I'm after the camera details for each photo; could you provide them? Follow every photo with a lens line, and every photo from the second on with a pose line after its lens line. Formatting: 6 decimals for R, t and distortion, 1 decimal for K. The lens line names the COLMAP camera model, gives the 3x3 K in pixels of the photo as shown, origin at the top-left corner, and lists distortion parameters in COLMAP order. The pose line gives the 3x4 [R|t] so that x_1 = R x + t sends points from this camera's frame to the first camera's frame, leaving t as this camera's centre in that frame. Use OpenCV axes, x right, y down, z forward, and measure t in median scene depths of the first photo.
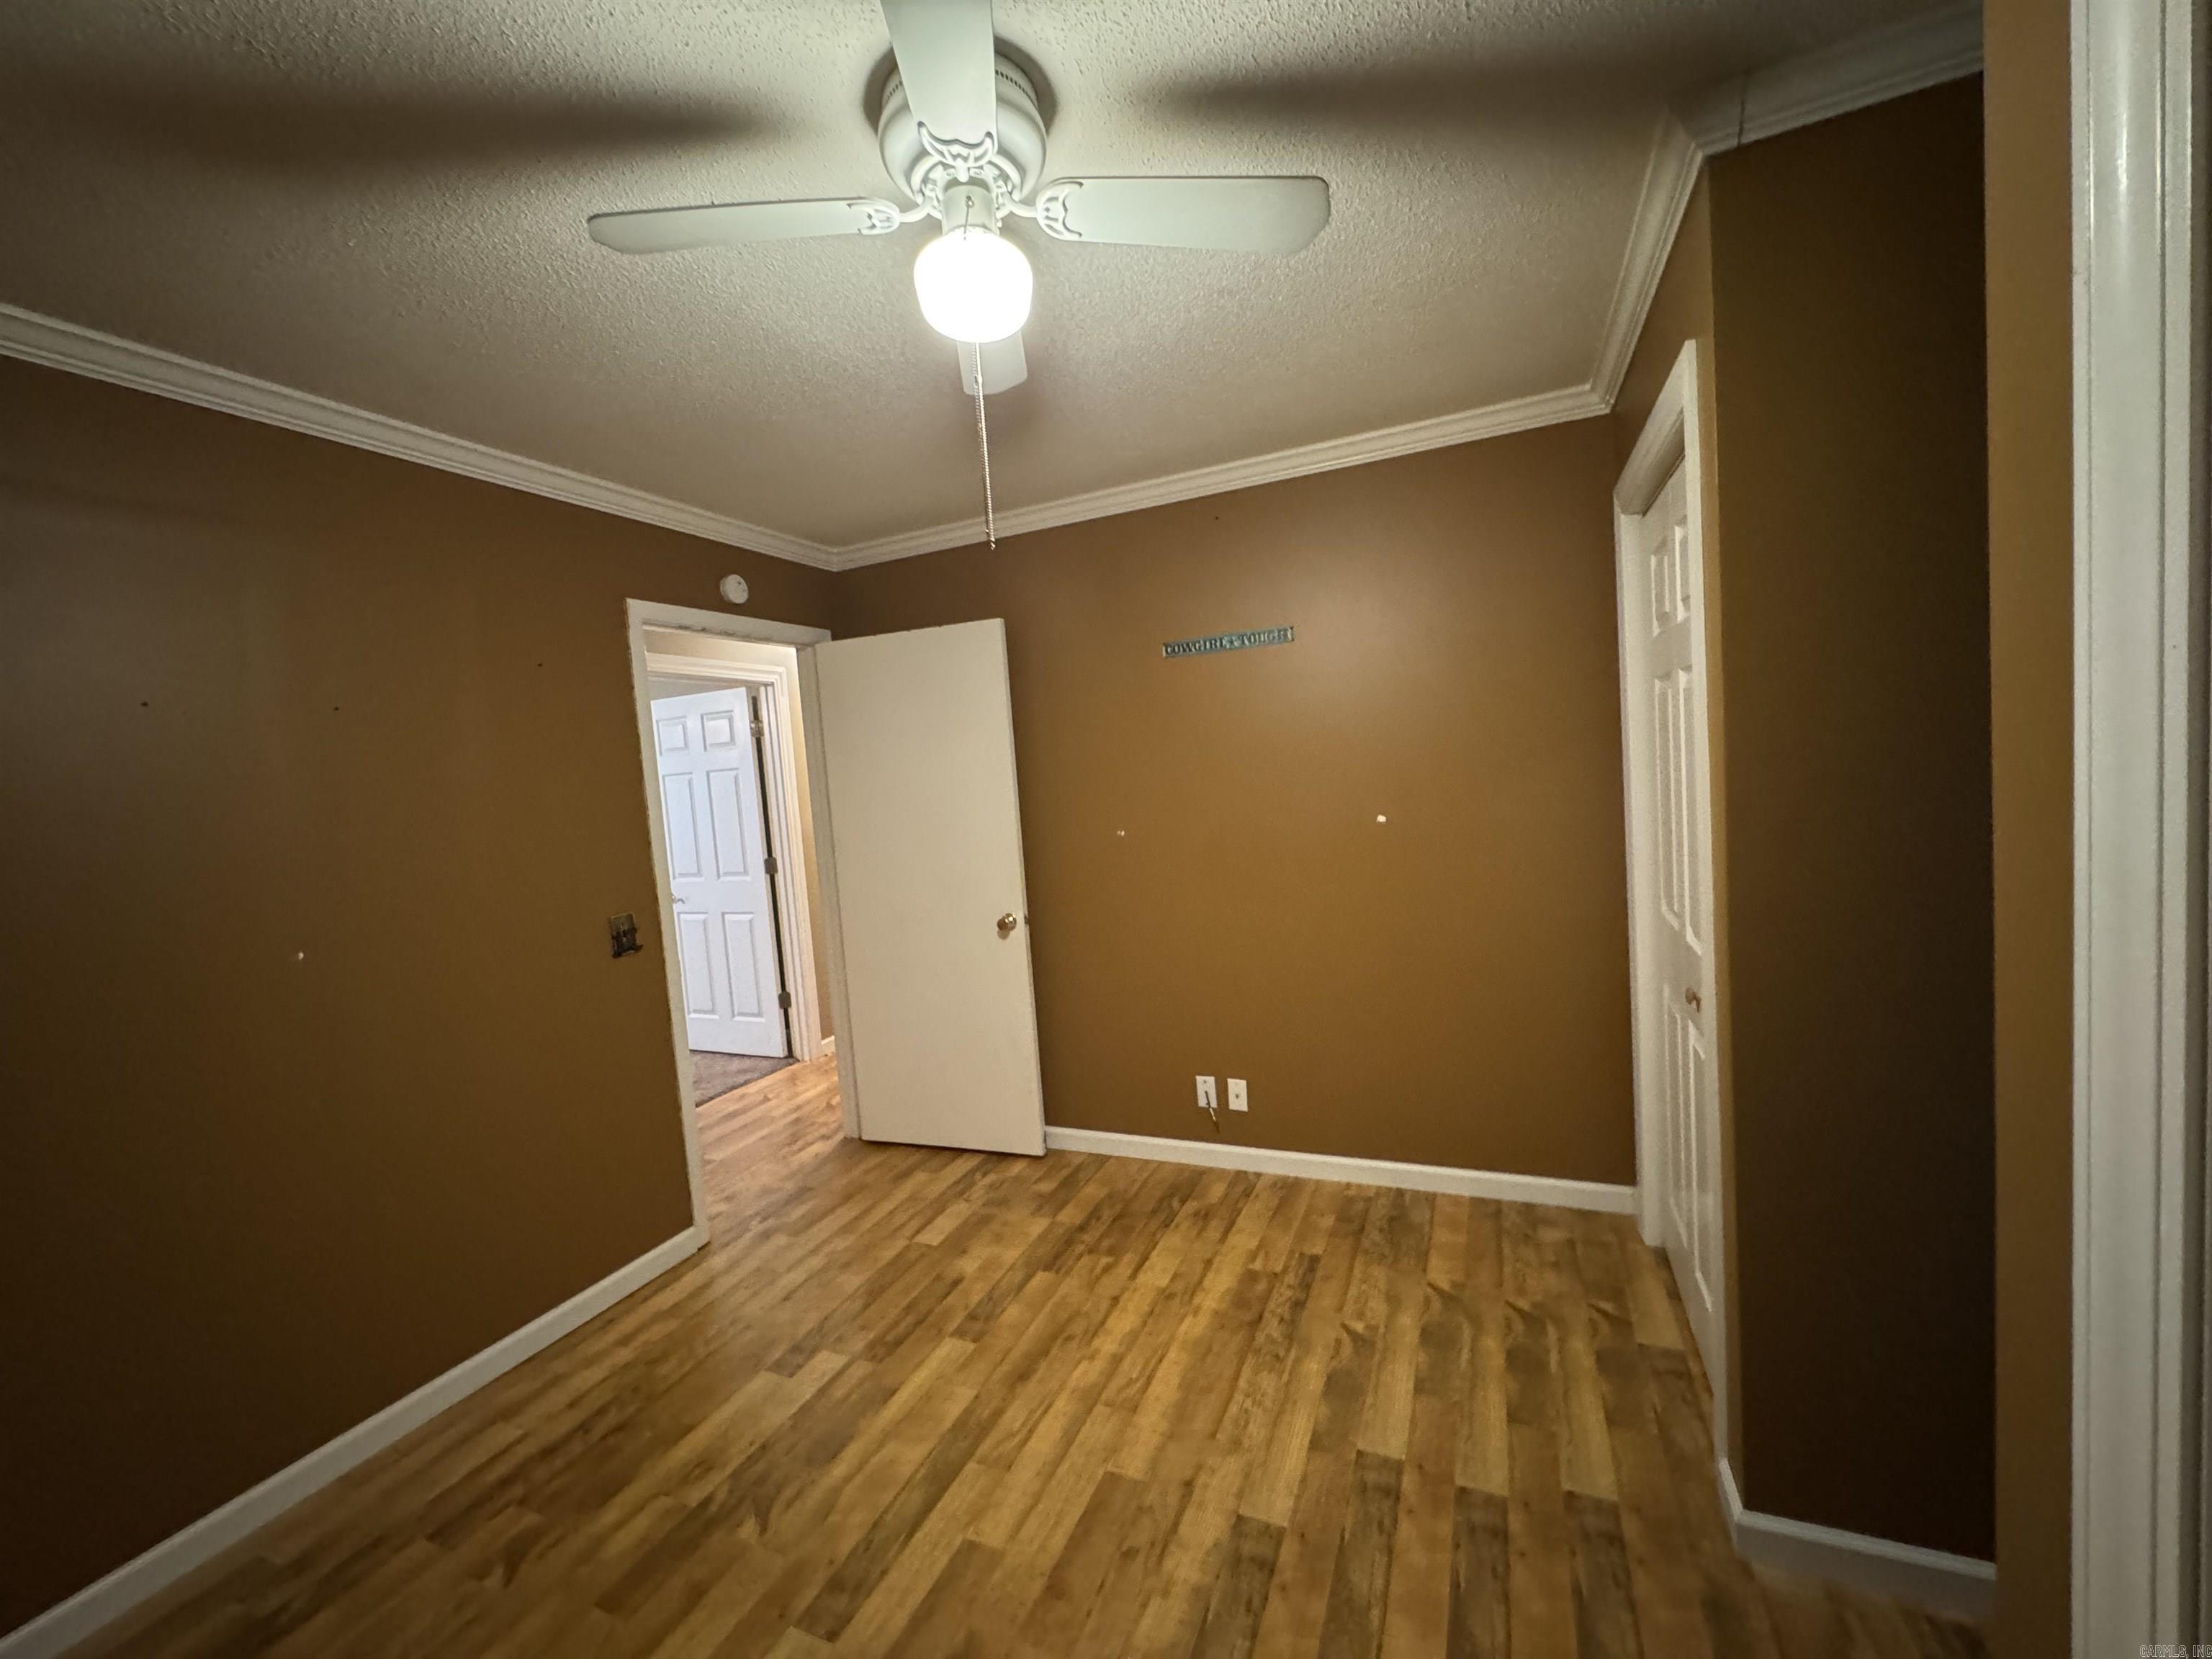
lens RADIAL K [[882.3, 0, 1103.5], [0, 882.3, 830.7], [0, 0, 1]] dist [-0.006265, 0.000386]
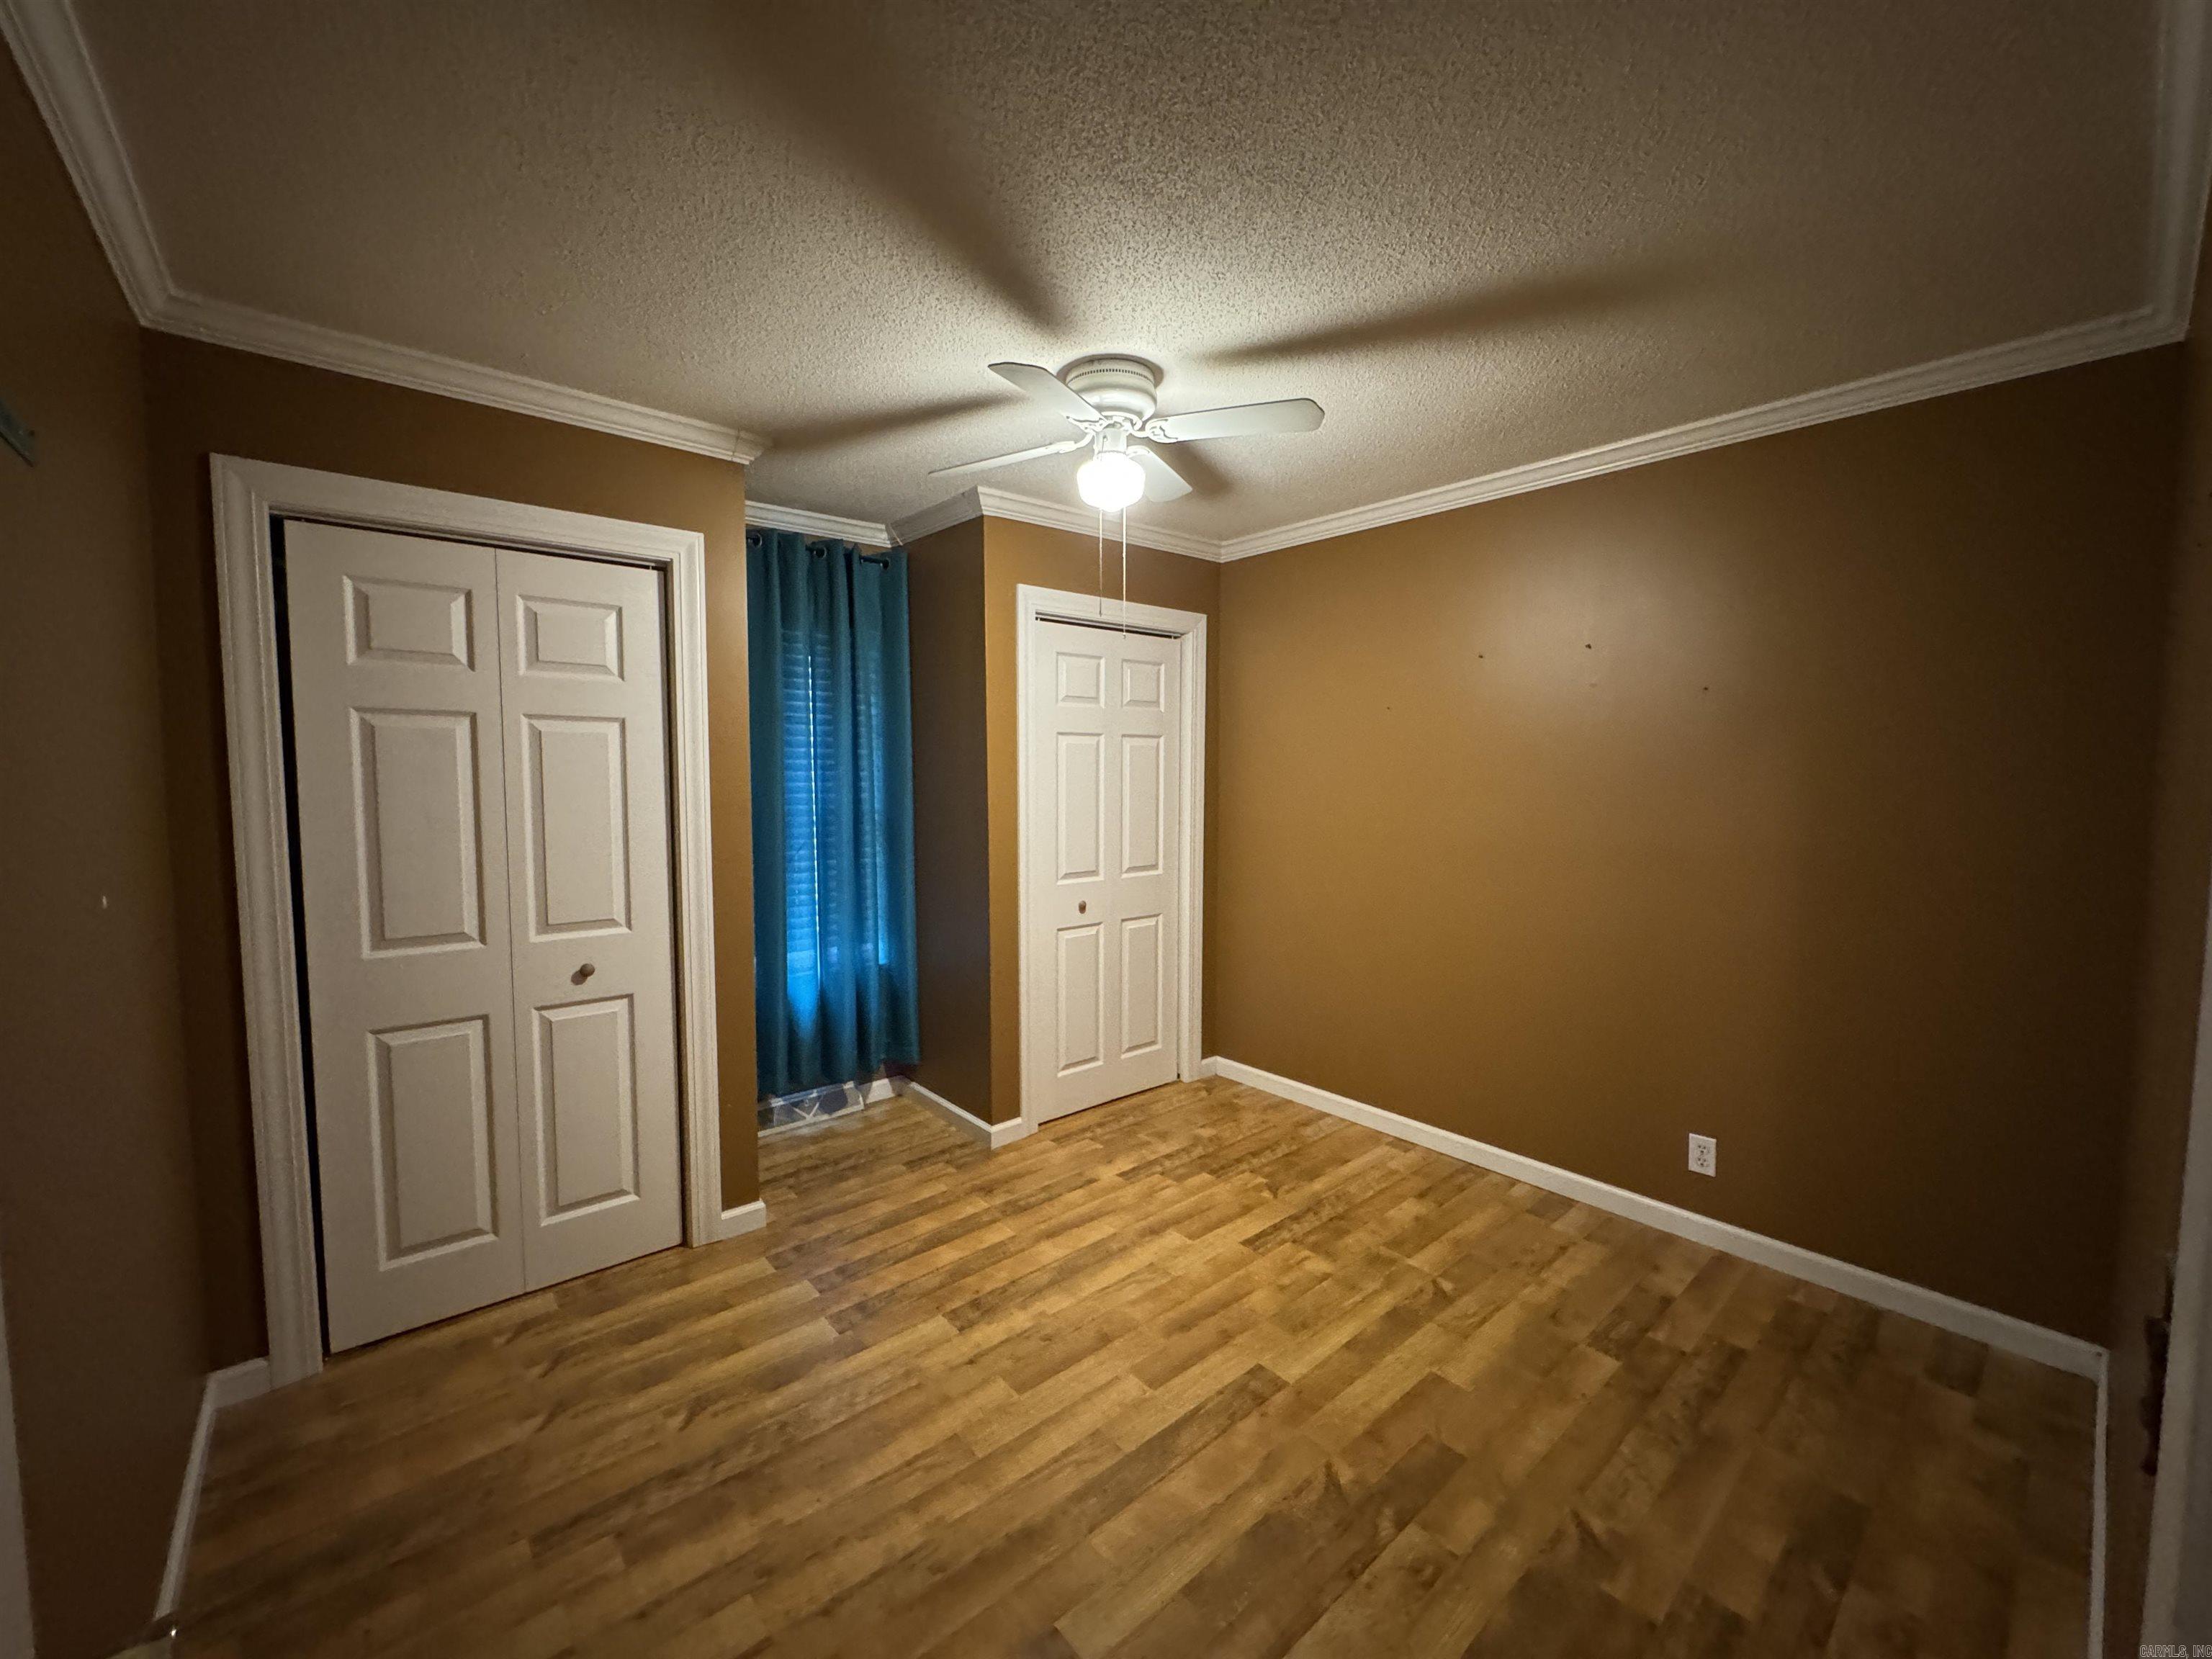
lens RADIAL K [[882.3, 0, 1103.5], [0, 882.3, 830.7], [0, 0, 1]] dist [-0.006265, 0.000386]
pose [[-0.901023, 0.047678, 0.431142, -0.582205], [0.097591, 0.990741, 0.094388, -0.064843], [-0.422650, 0.127122, -0.897333, 1.801169]]
